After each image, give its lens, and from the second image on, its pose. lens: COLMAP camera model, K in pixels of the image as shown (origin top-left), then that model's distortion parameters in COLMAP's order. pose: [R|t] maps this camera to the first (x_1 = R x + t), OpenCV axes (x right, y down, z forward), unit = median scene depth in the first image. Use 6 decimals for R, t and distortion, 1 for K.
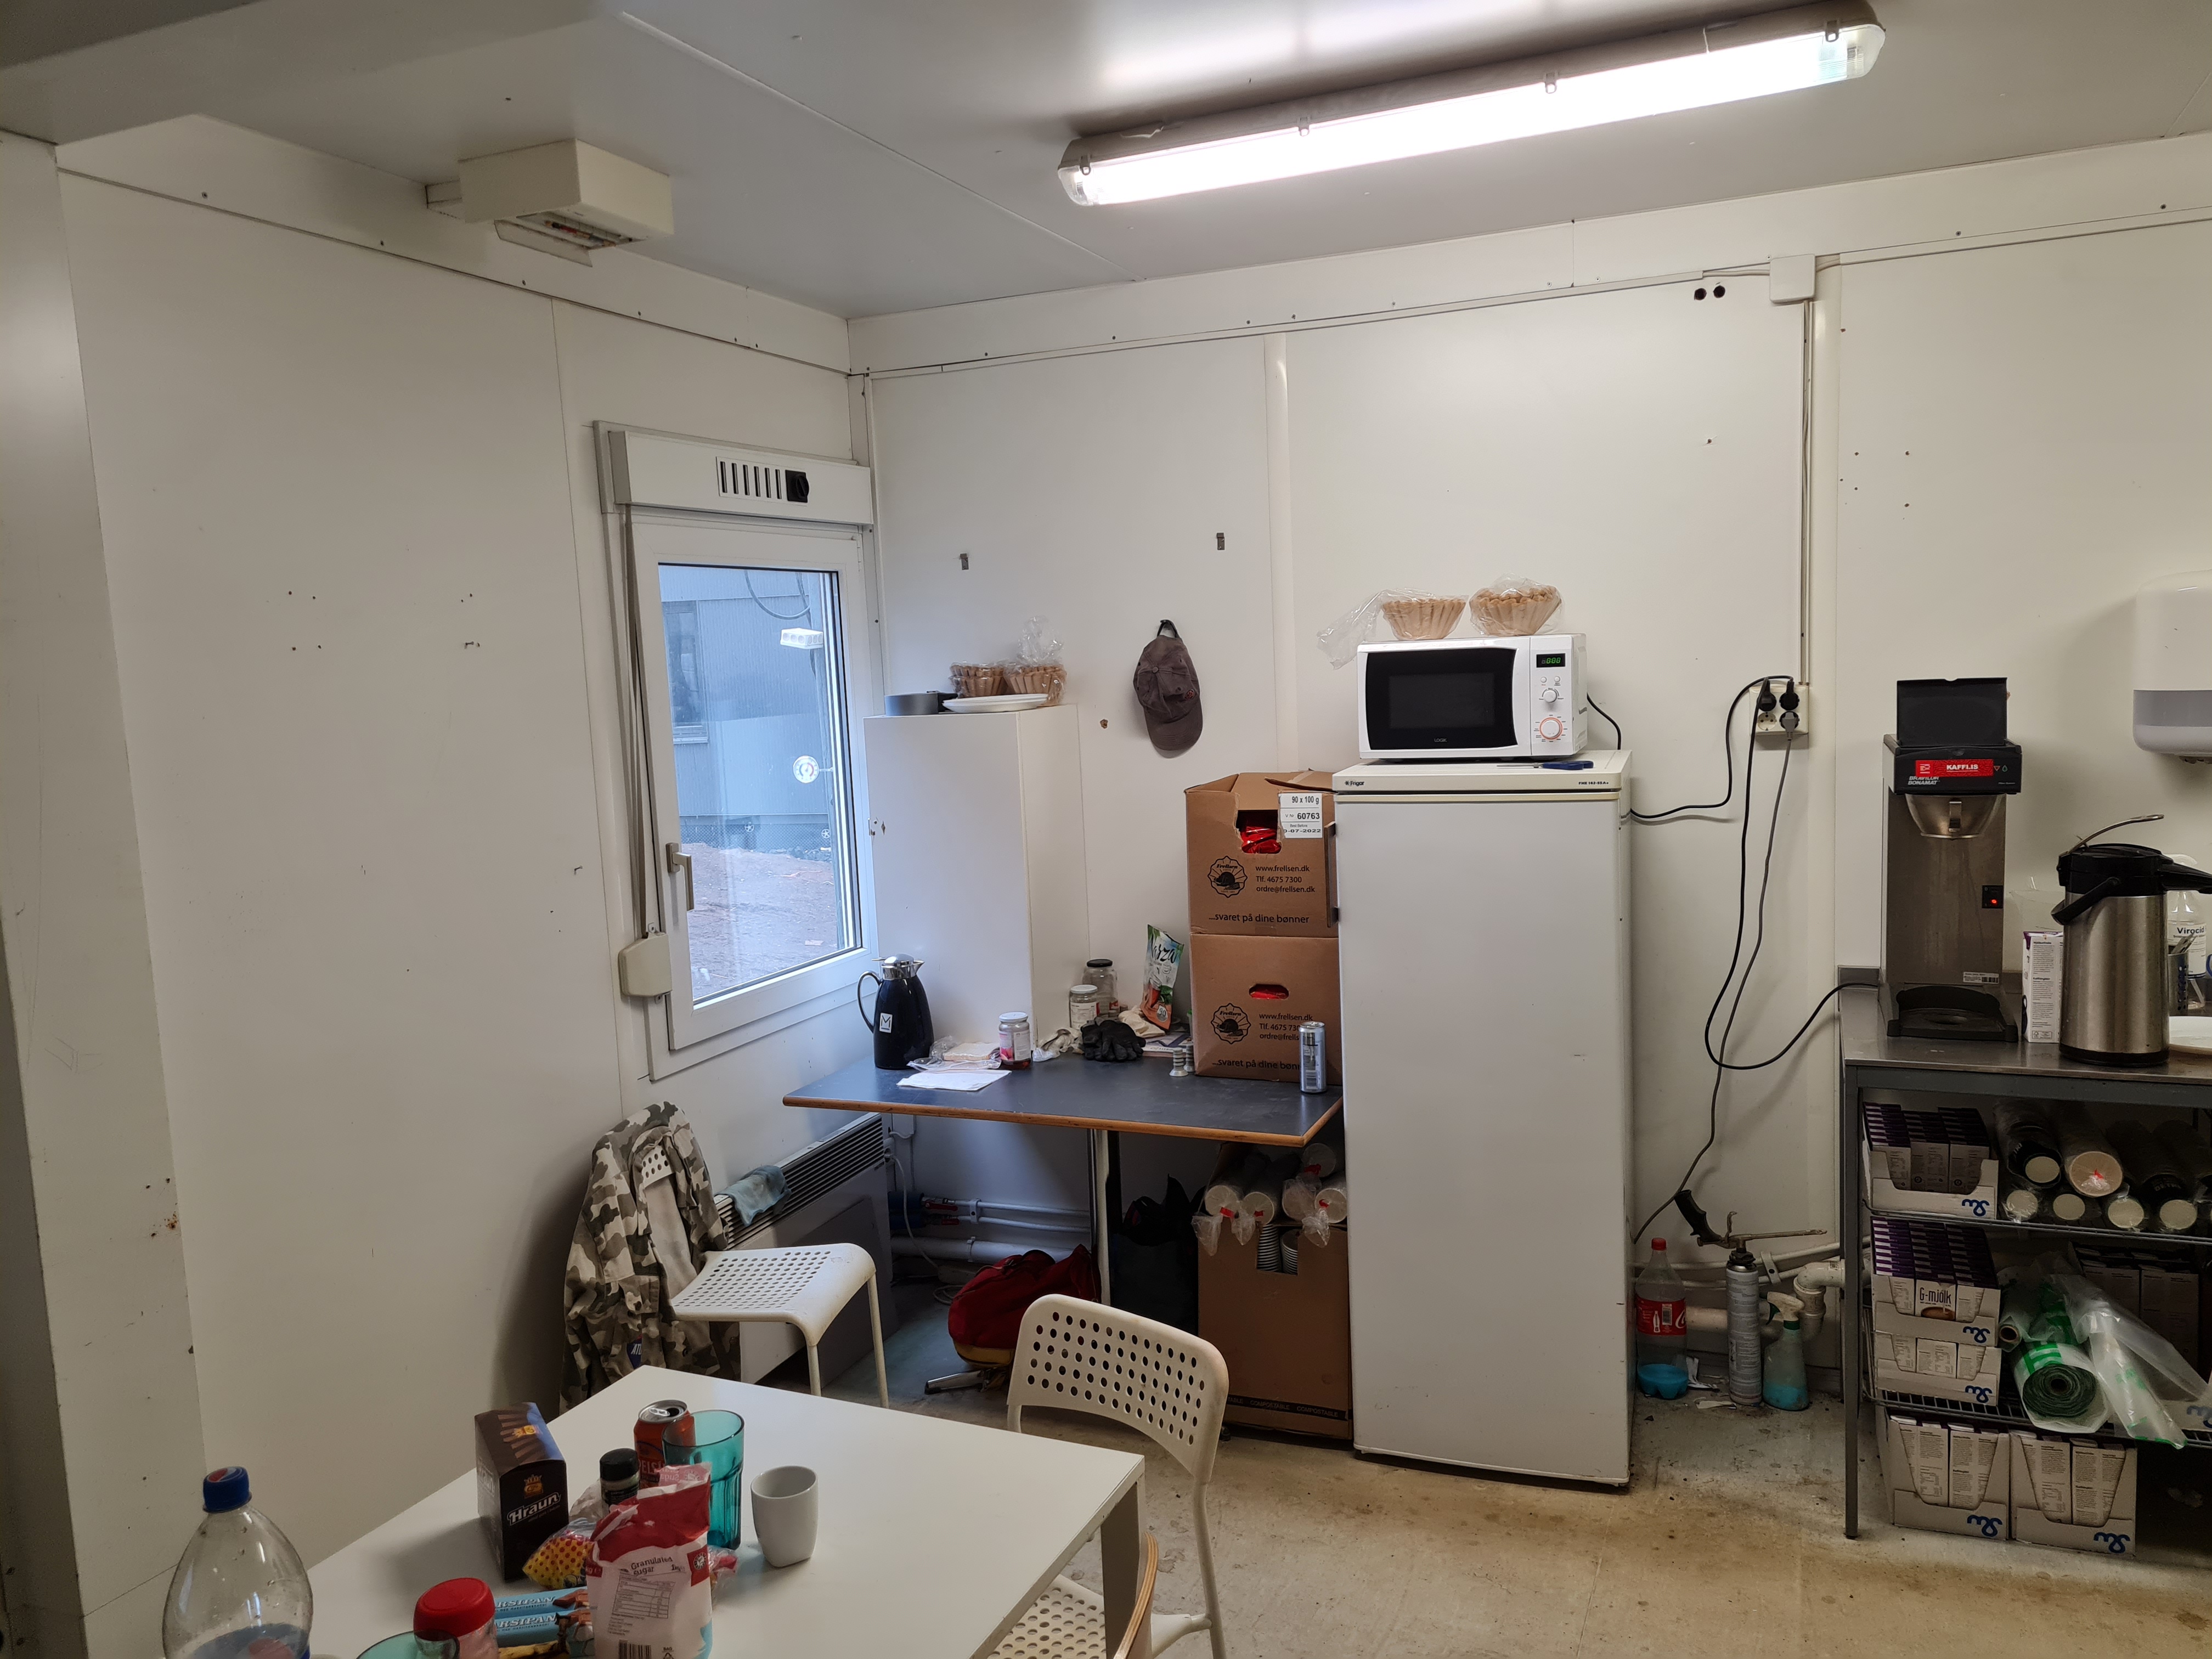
lens RADIAL K [[1646.6, 0, 1115.5], [0, 1646.6, 837.6], [0, 0, 1]] dist [0.059095, -0.040126]
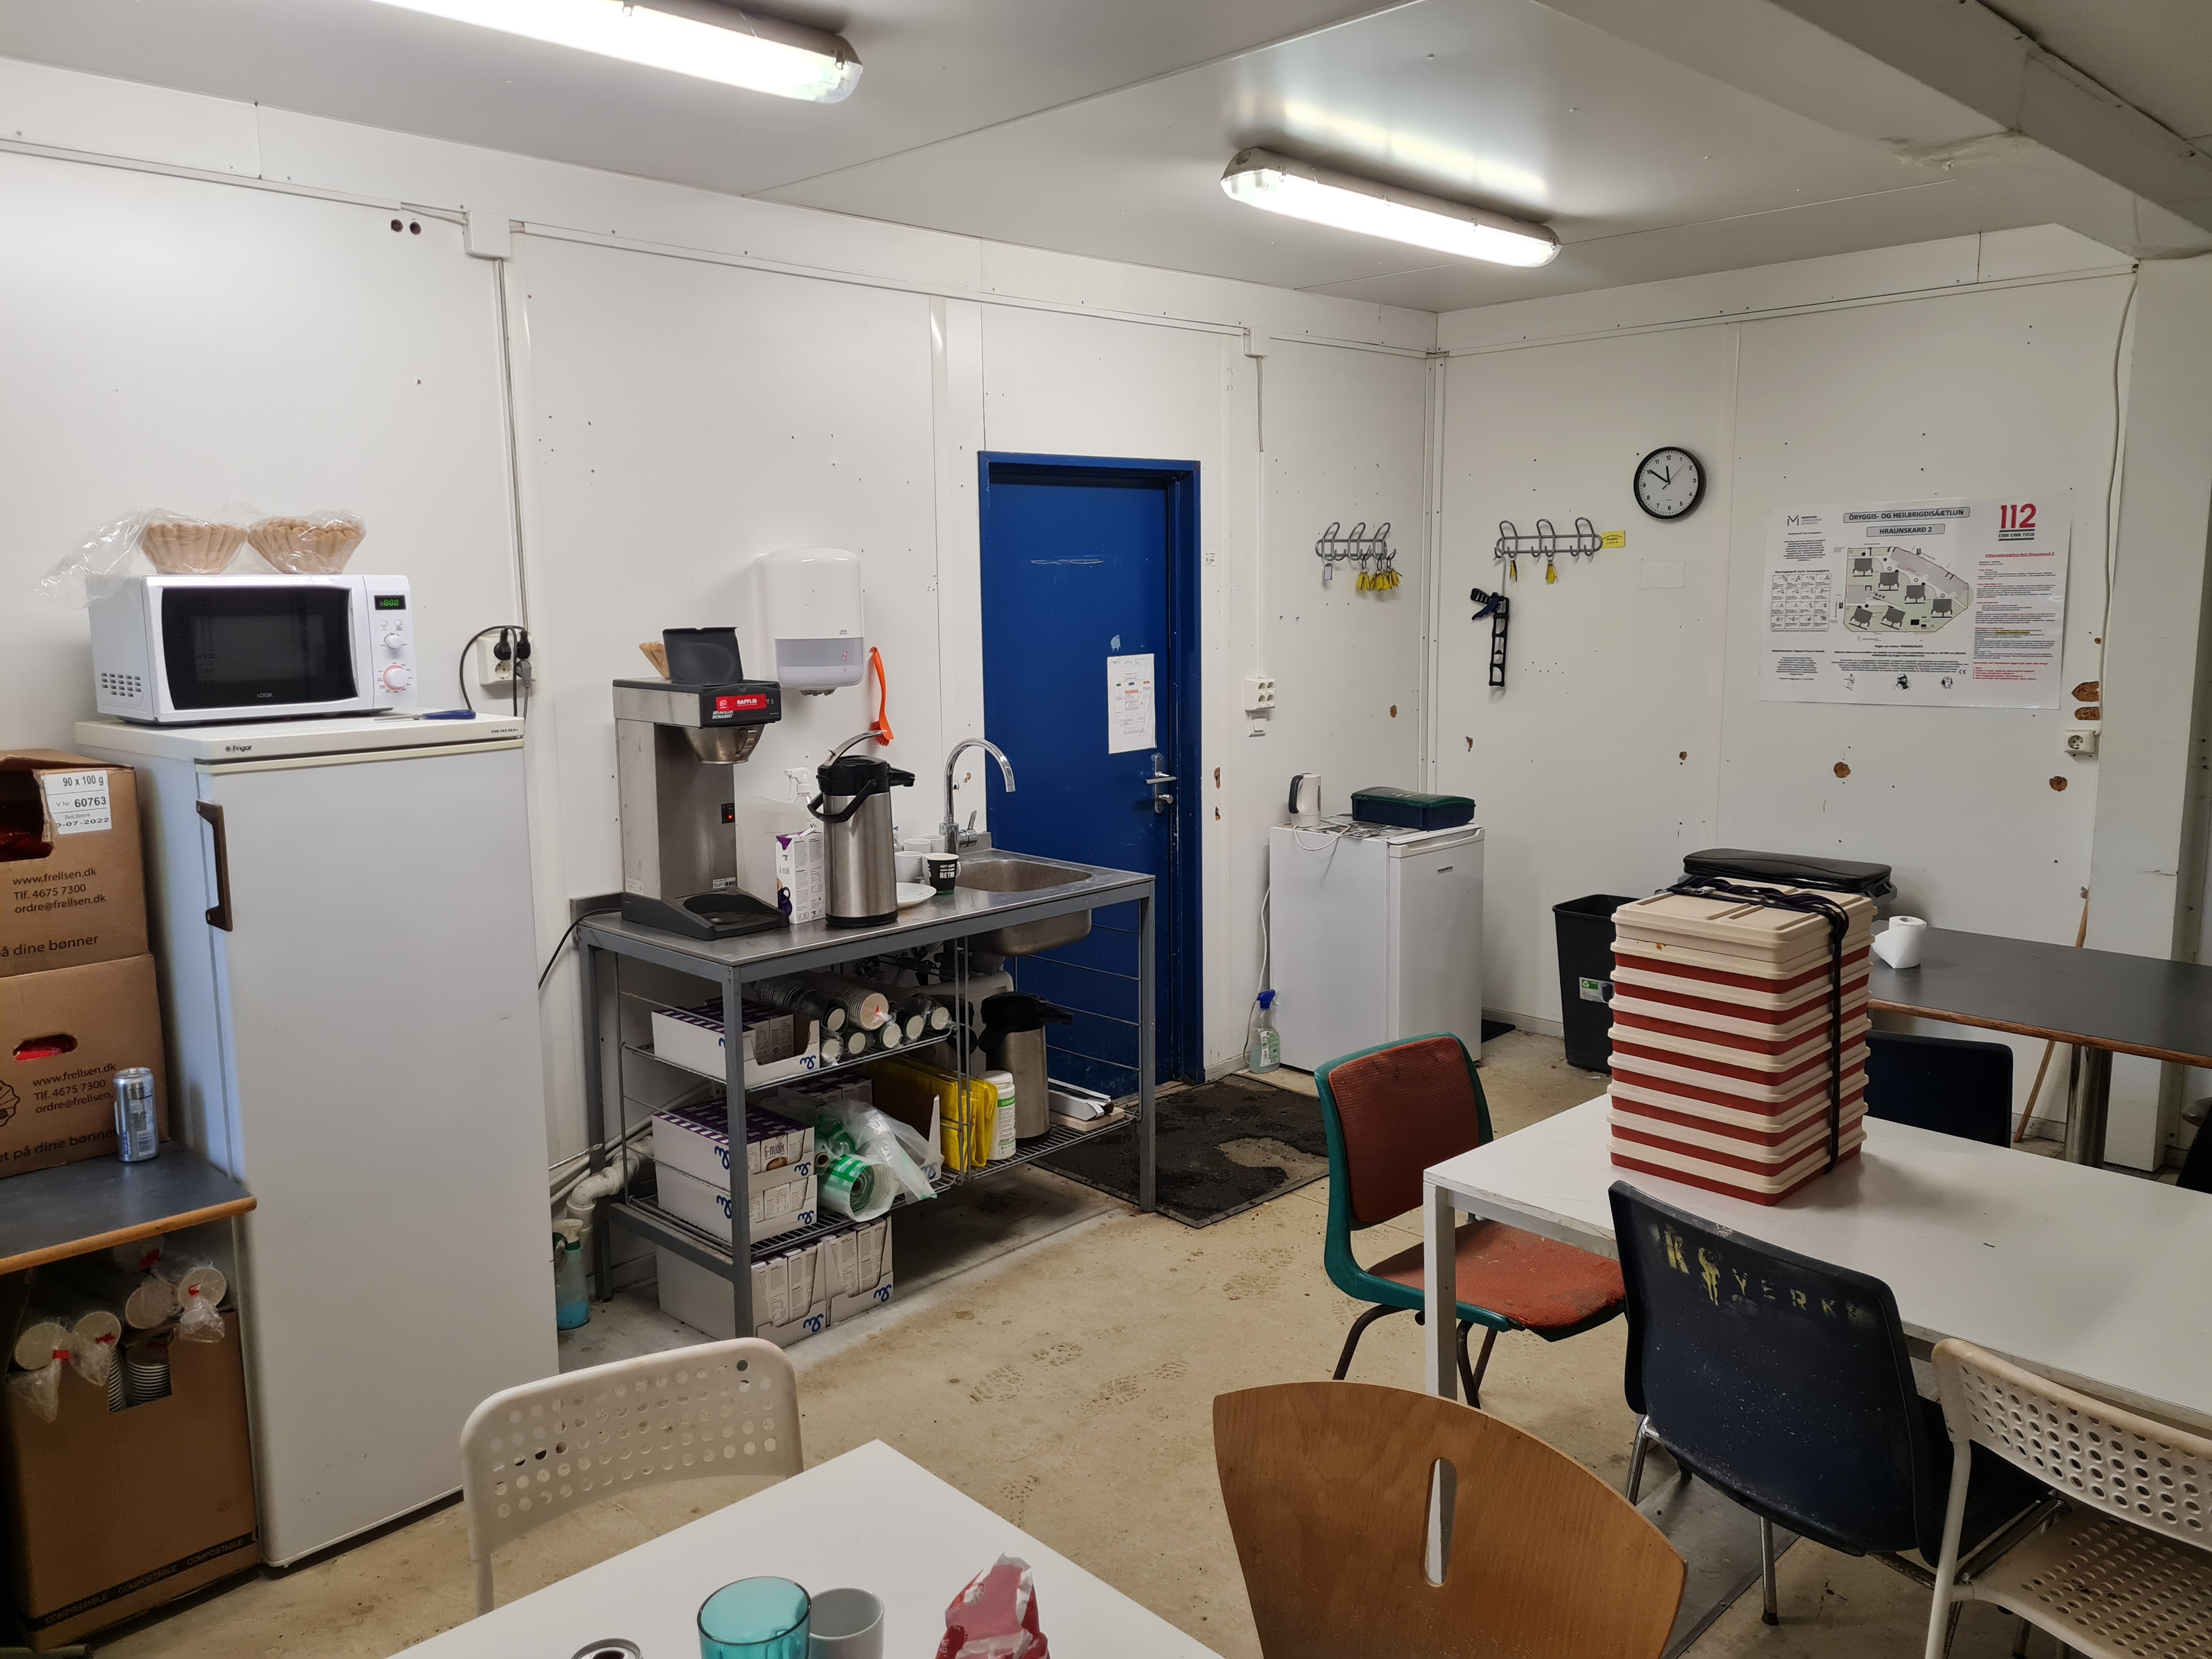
lens RADIAL K [[1646.6, 0, 1109.1], [0, 1646.6, 814.5], [0, 0, 1]] dist [0.059095, -0.040126]
pose [[0.376581, -0.095401, 0.921458, -0.436244], [0.099513, 0.993093, 0.062149, -0.009124], [-0.921023, 0.068293, 0.383474, 0.291999]]
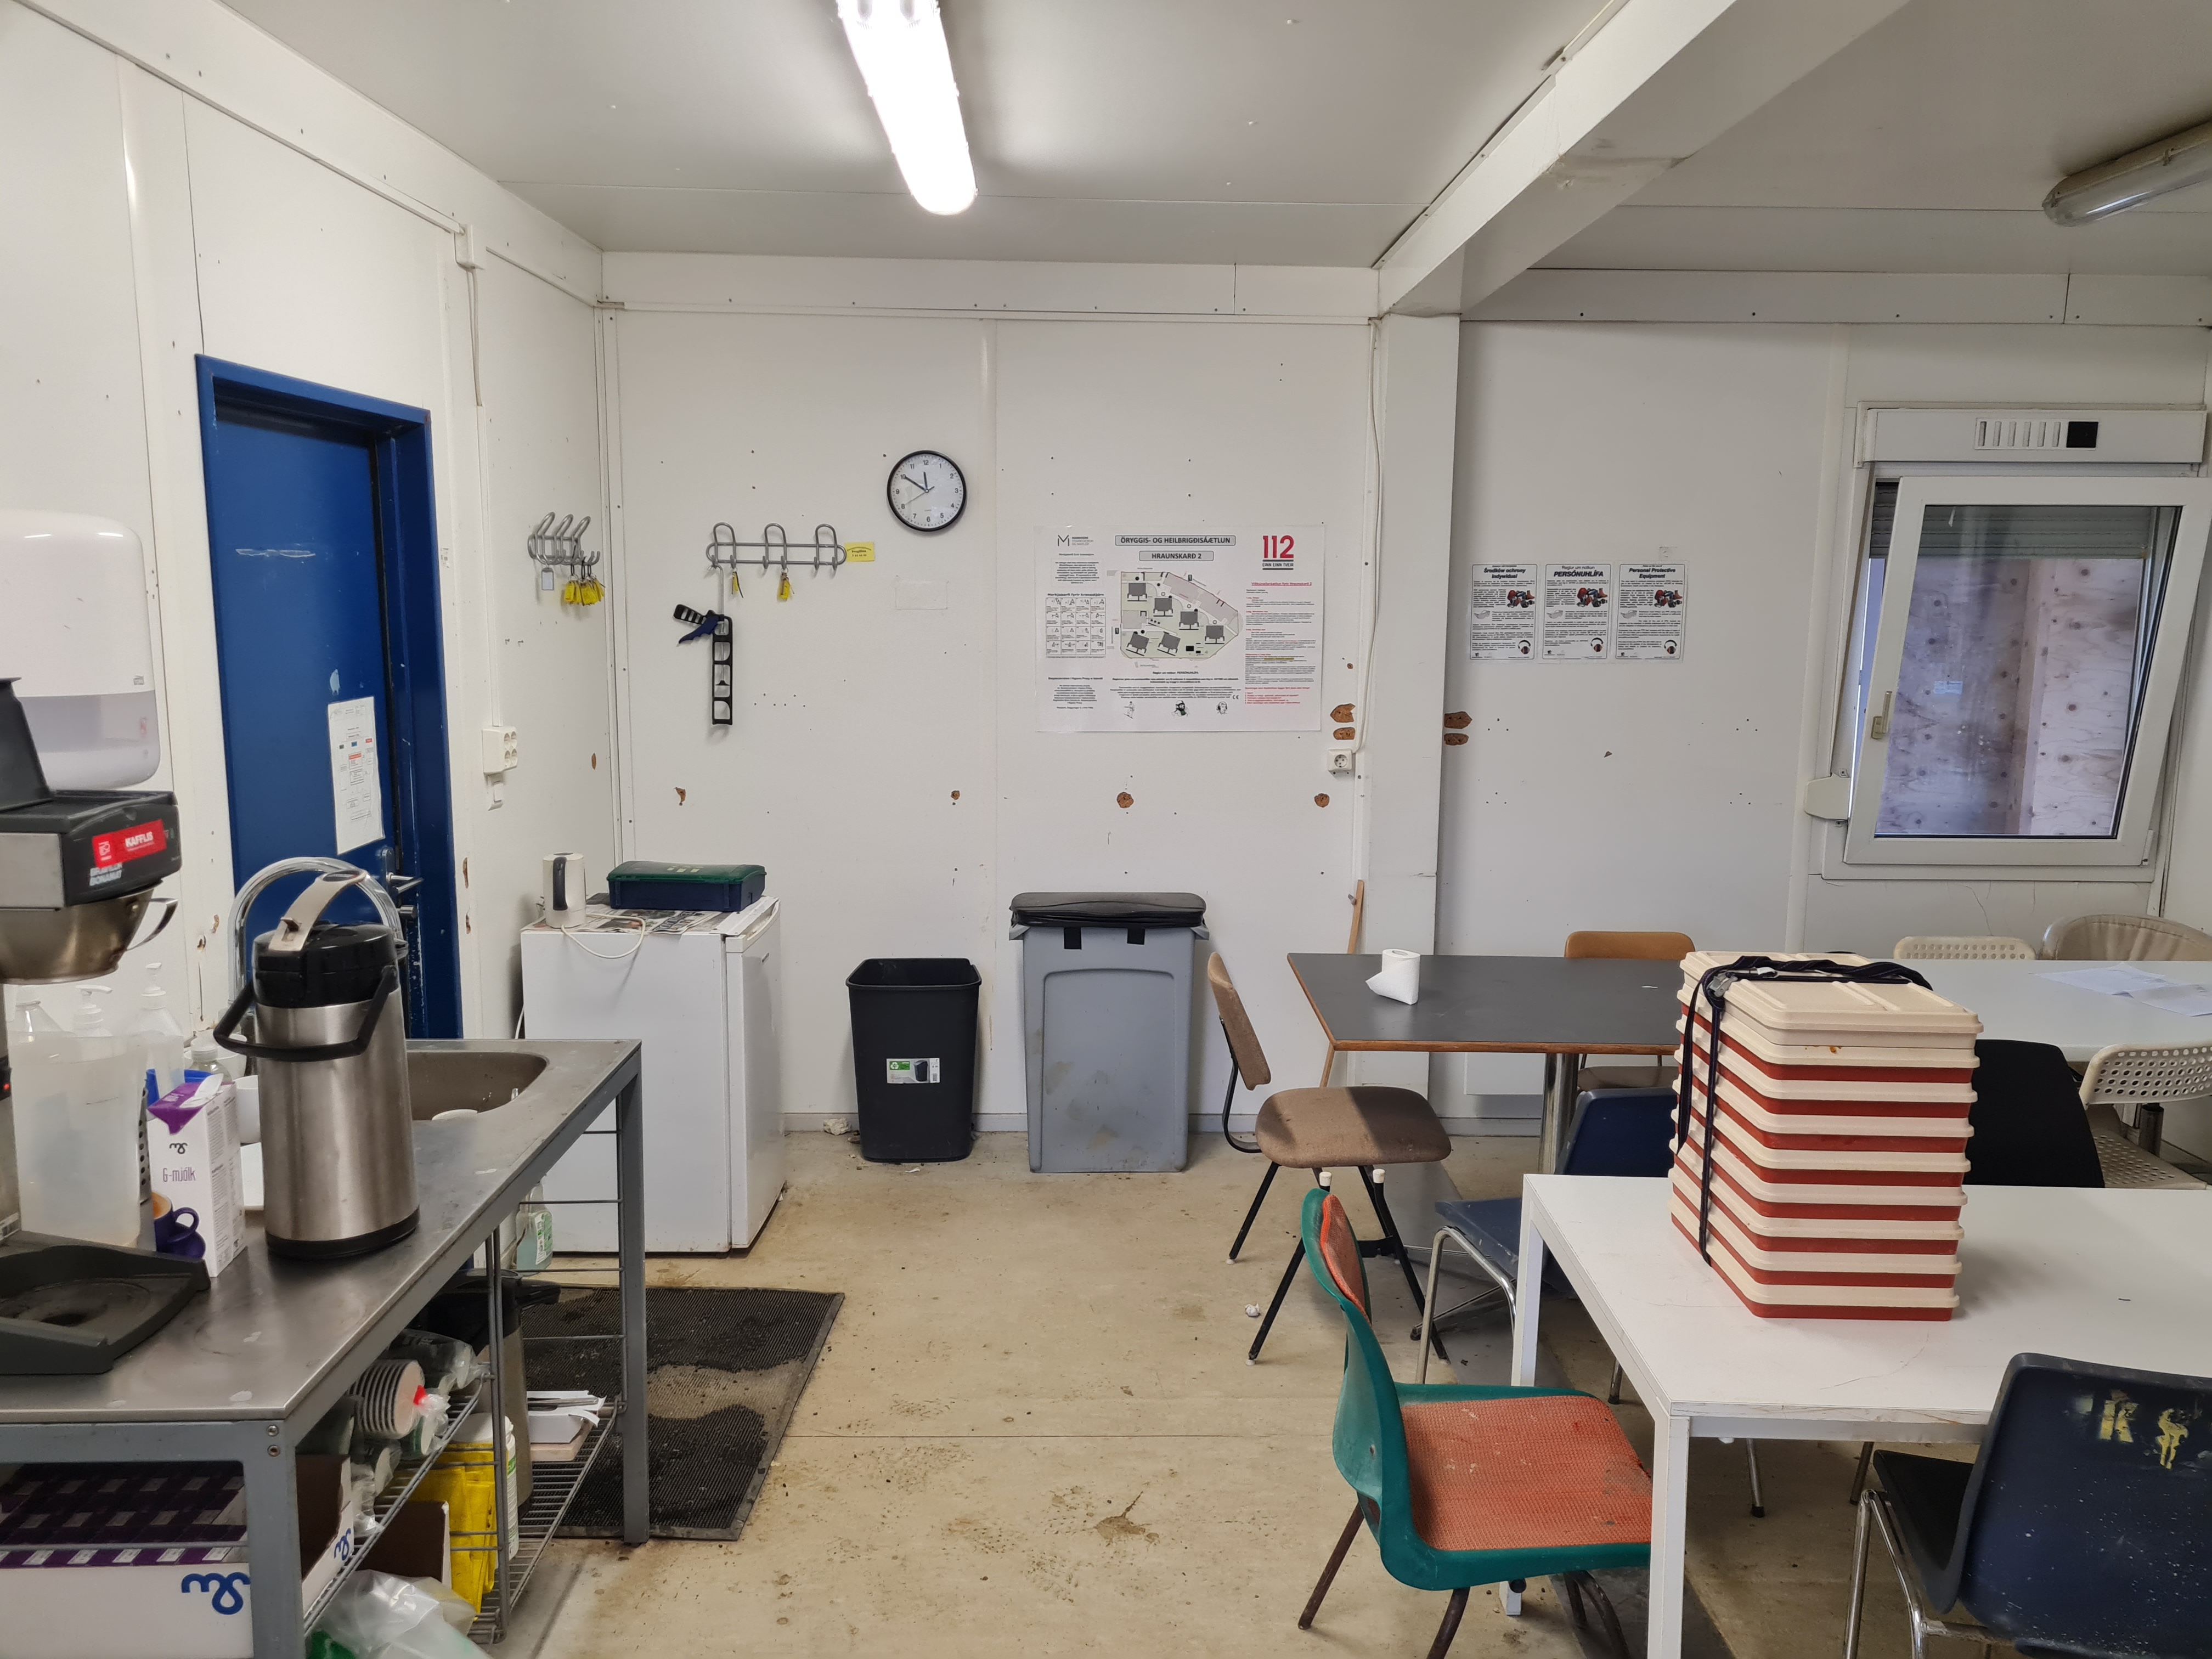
lens RADIAL K [[1646.6, 0, 1114.9], [0, 1646.6, 834.8], [0, 0, 1]] dist [0.059095, -0.040126]
pose [[-0.404720, -0.098951, 0.909071, -0.110574], [0.107293, 0.982123, 0.154669, -0.085824], [-0.908124, 0.160135, -0.386868, 0.836989]]
